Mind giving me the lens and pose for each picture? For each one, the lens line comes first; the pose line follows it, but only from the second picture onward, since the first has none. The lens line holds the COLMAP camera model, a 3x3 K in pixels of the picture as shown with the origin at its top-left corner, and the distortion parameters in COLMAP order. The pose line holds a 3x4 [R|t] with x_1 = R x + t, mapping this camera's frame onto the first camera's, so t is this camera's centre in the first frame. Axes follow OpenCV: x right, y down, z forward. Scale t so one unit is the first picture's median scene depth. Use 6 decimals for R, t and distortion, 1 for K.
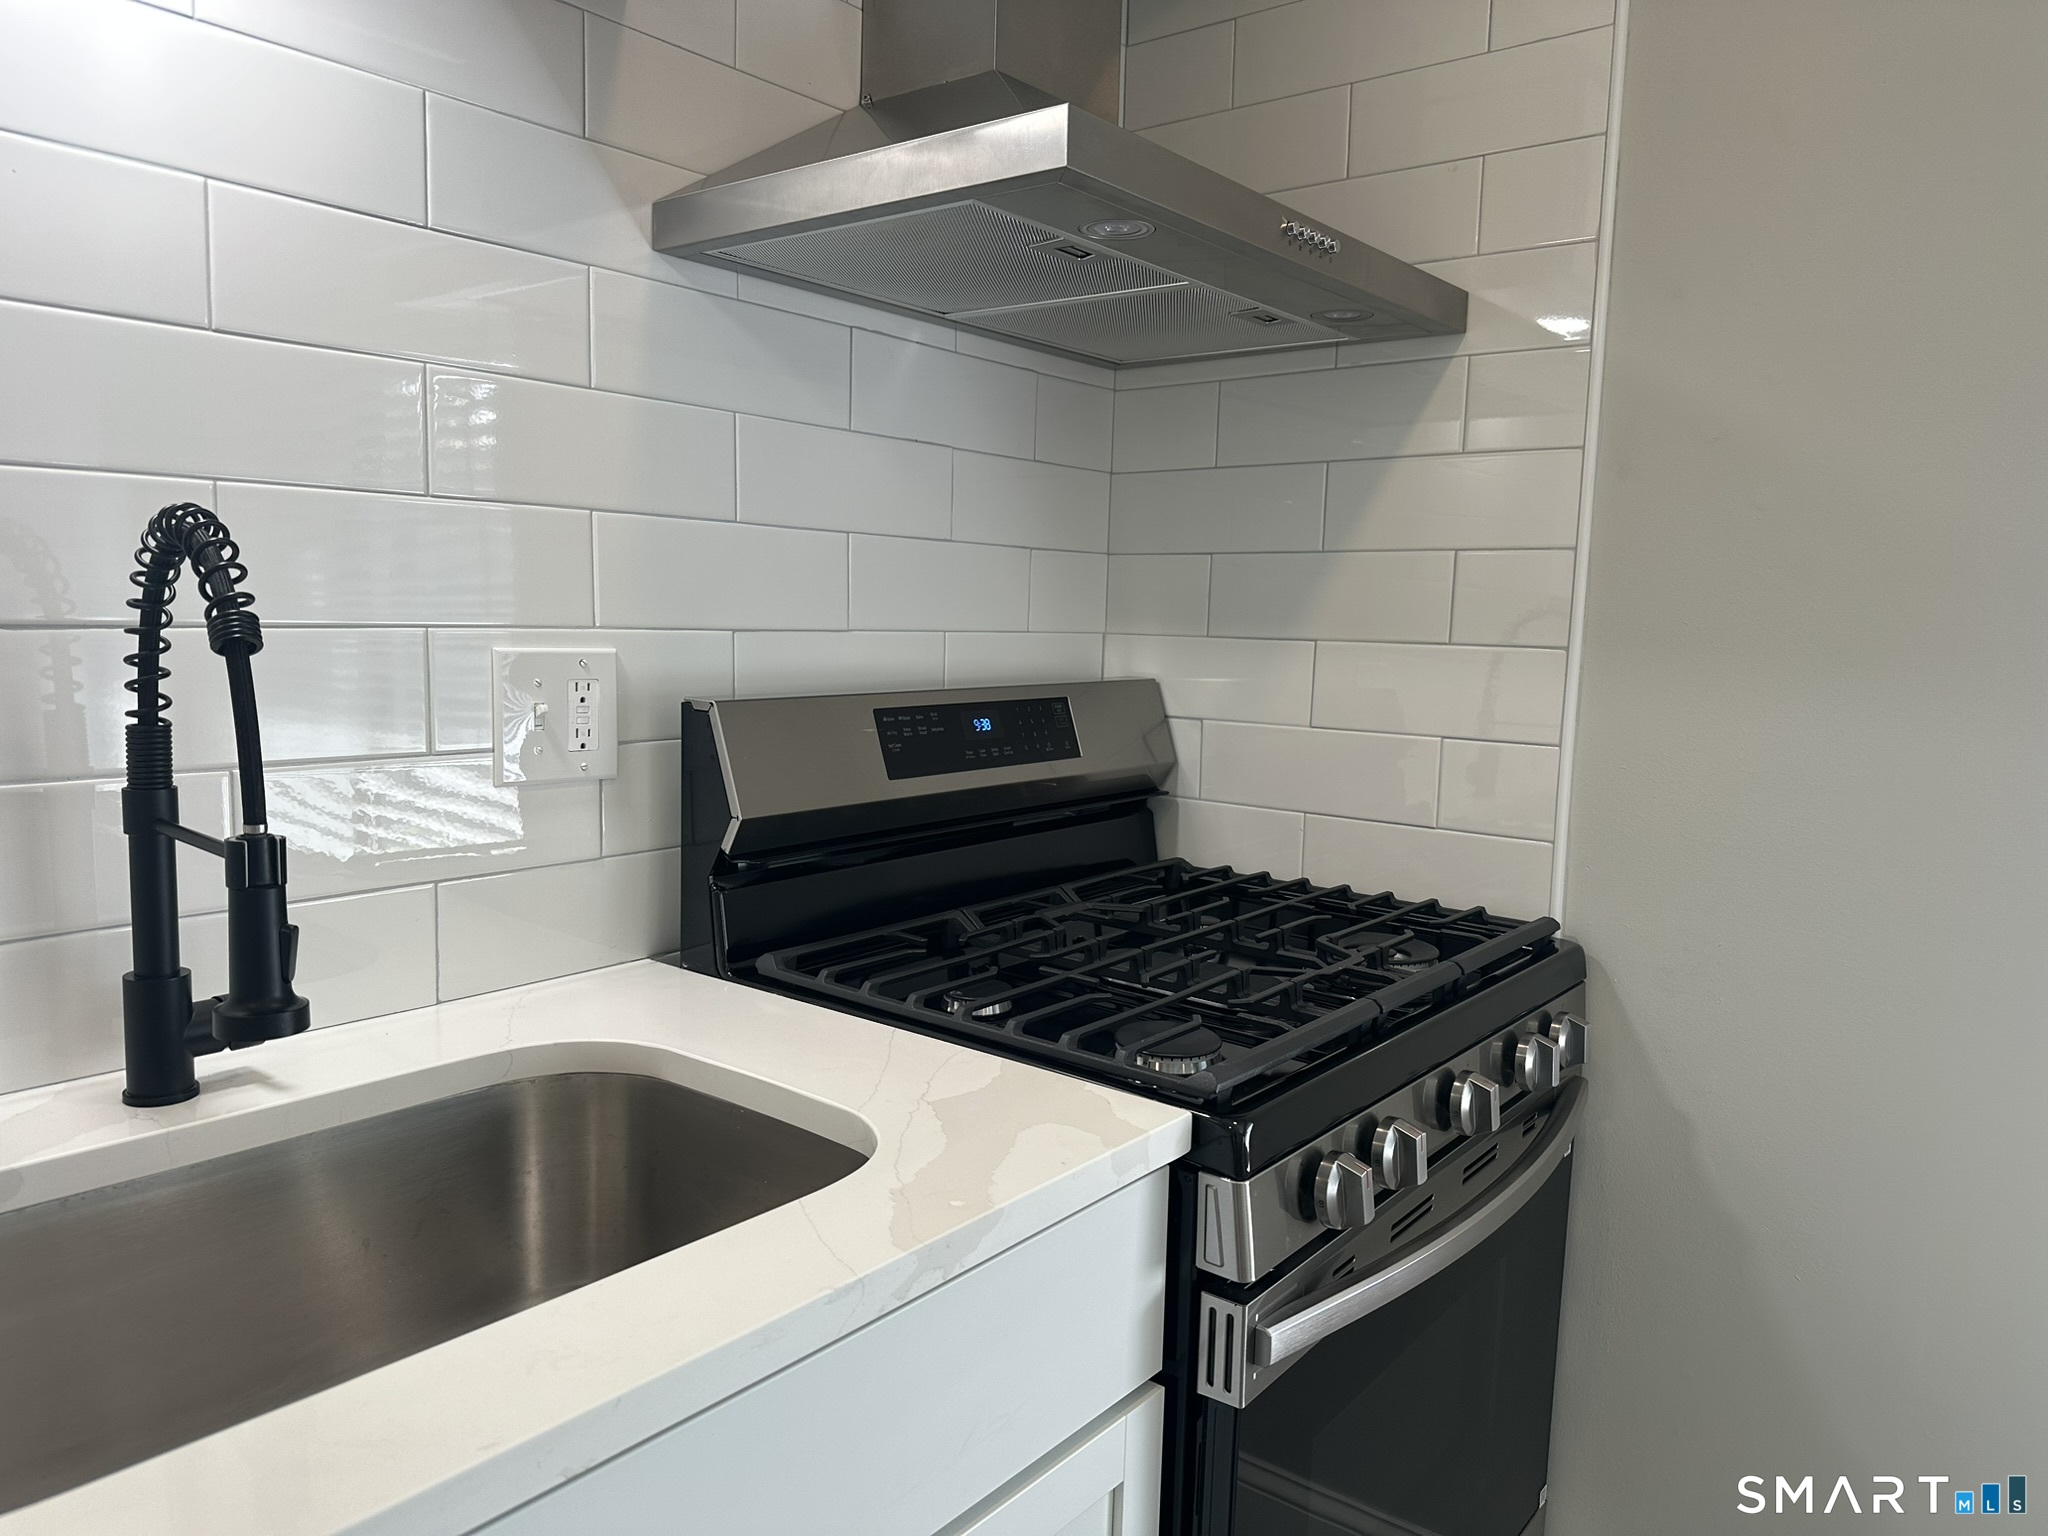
lens RADIAL K [[1439.1, 0, 1068.5], [0, 1439.1, 763.9], [0, 0, 1]] dist [0.002855, 0.000924]
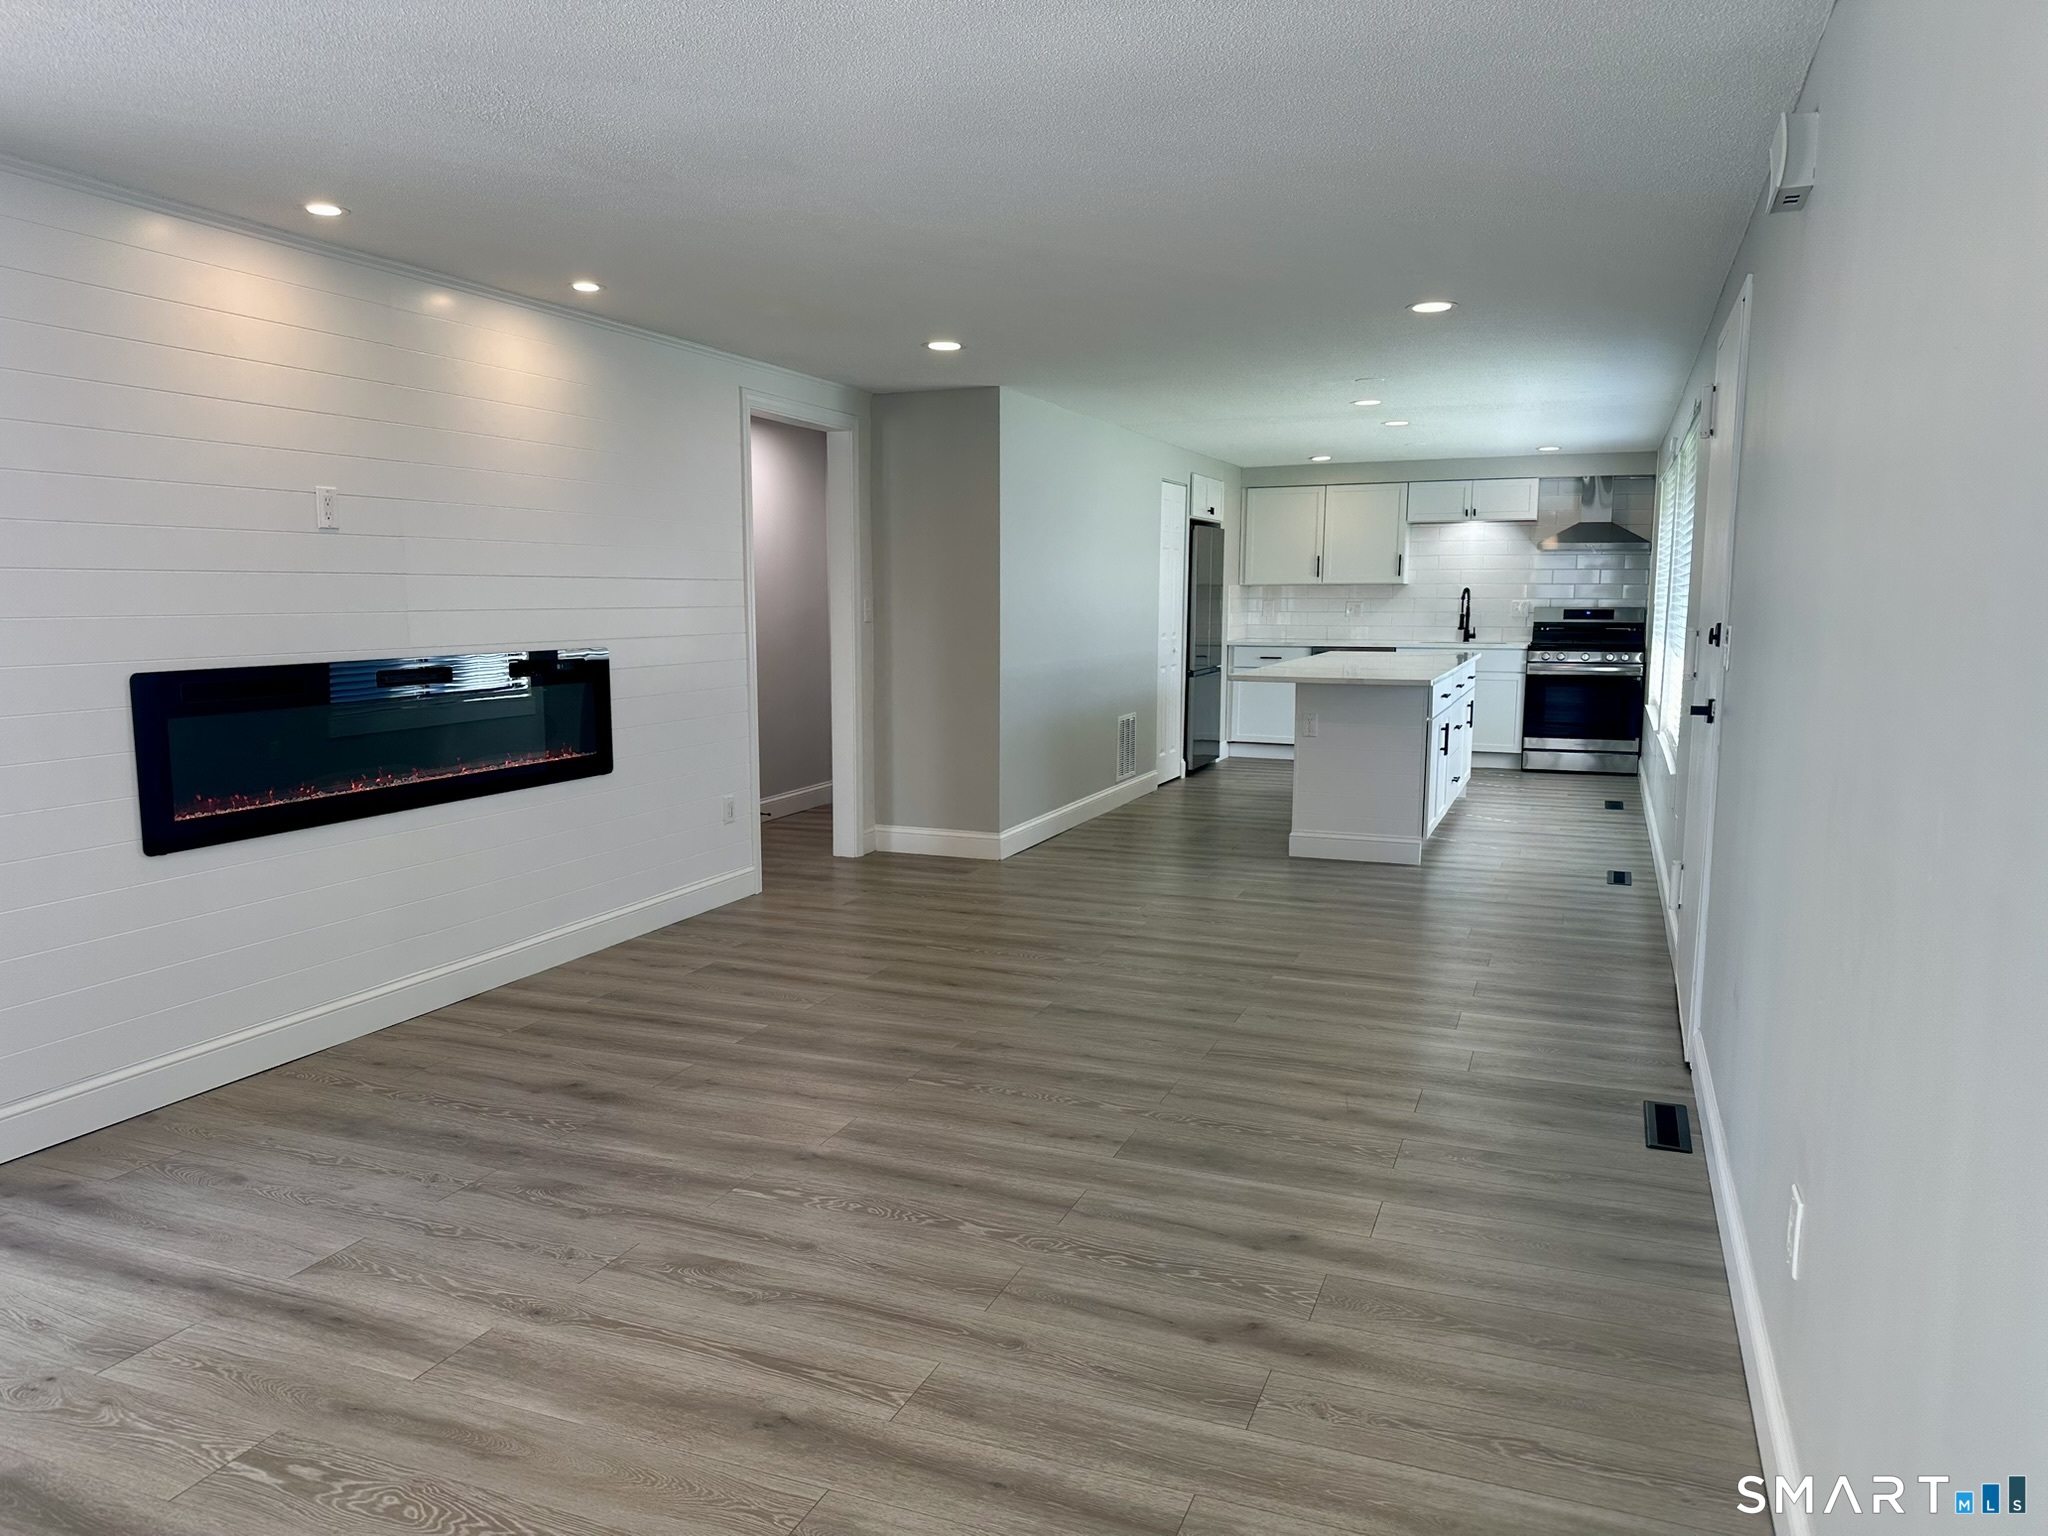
lens RADIAL K [[1435.7, 0, 1016.9], [0, 1435.7, 815.9], [0, 0, 1]] dist [0.056559, -0.001590]
pose [[0.268071, 0.111371, -0.956940, 6.917787], [-0.108650, 0.990454, 0.084835, 0.746400], [0.957253, 0.081229, 0.277612, -3.958884]]
